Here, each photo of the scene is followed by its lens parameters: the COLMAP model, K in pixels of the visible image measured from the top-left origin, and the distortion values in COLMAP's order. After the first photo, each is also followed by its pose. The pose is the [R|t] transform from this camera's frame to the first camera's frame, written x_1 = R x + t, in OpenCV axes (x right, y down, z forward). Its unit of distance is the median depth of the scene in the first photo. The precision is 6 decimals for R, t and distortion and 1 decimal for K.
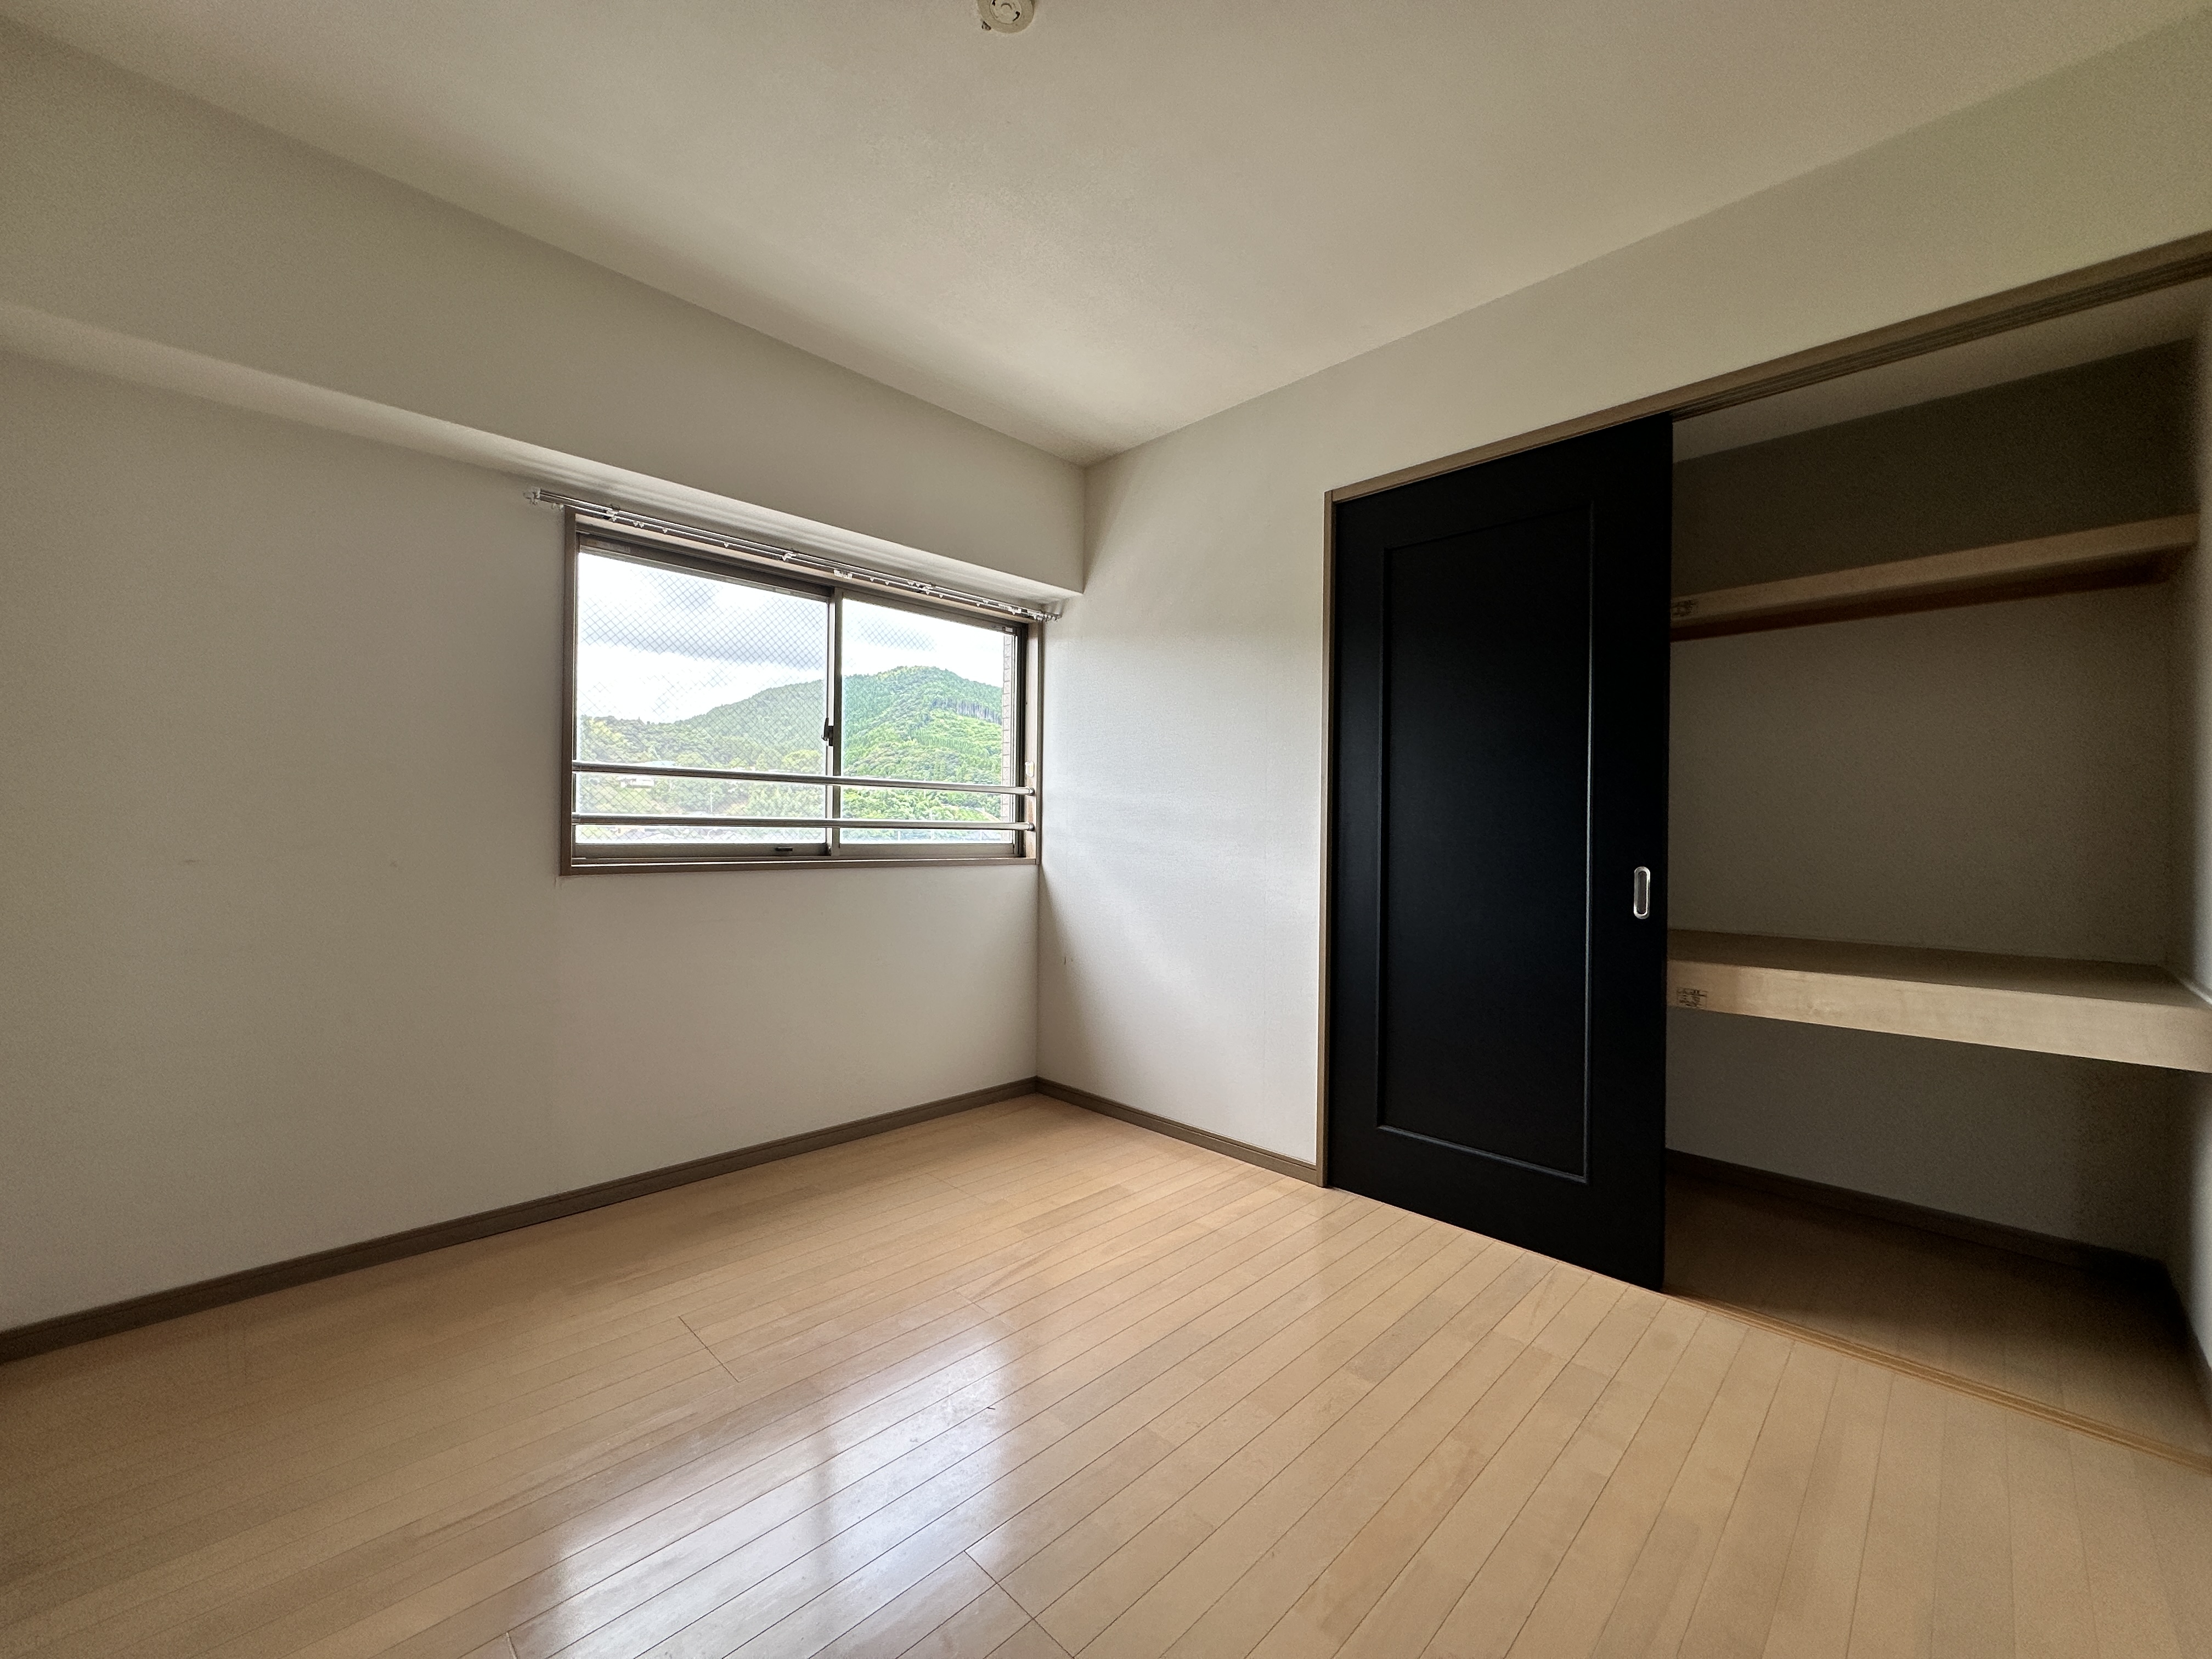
lens RADIAL K [[876.8, 0, 1103.6], [0, 876.8, 837.7], [0, 0, 1]] dist [0.000730, 0.000385]
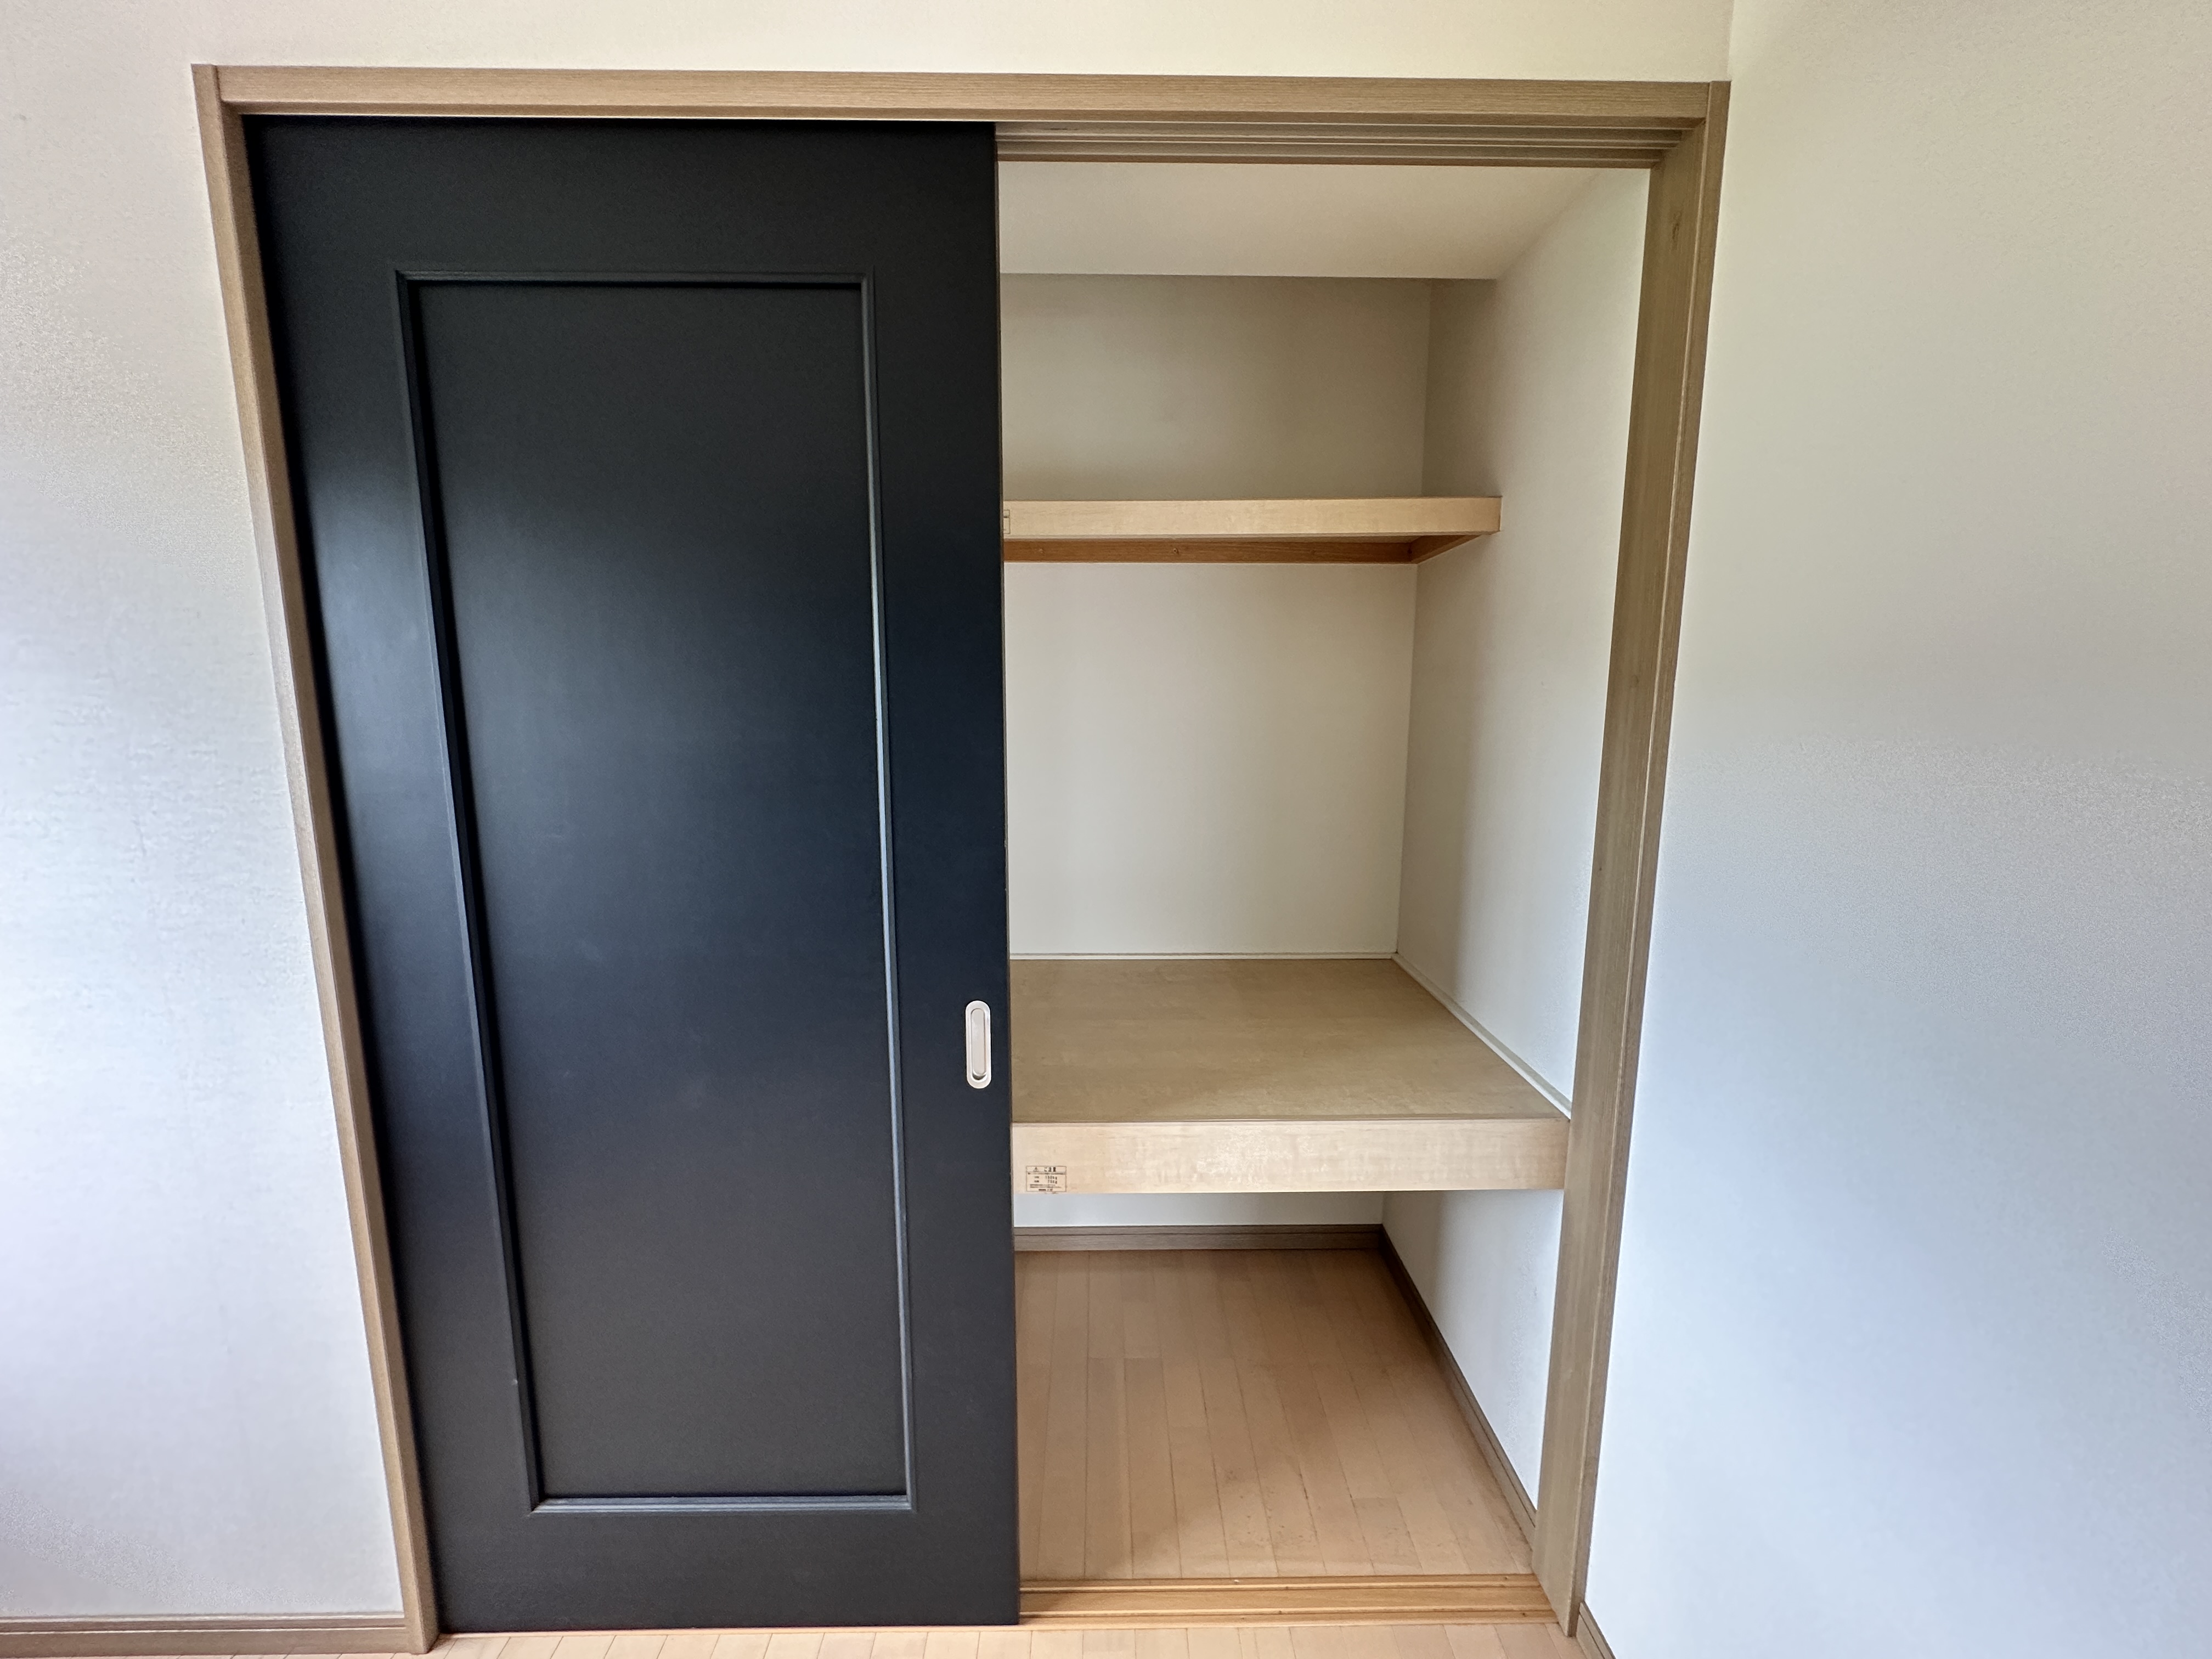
lens RADIAL K [[876.8, 0, 1118.1], [0, 876.8, 834.9], [0, 0, 1]] dist [0.000730, 0.000385]
pose [[0.699596, -0.115352, 0.705166, 0.291930], [0.014536, 0.988977, 0.147357, -0.152662], [-0.714390, -0.092840, 0.693561, 0.549969]]
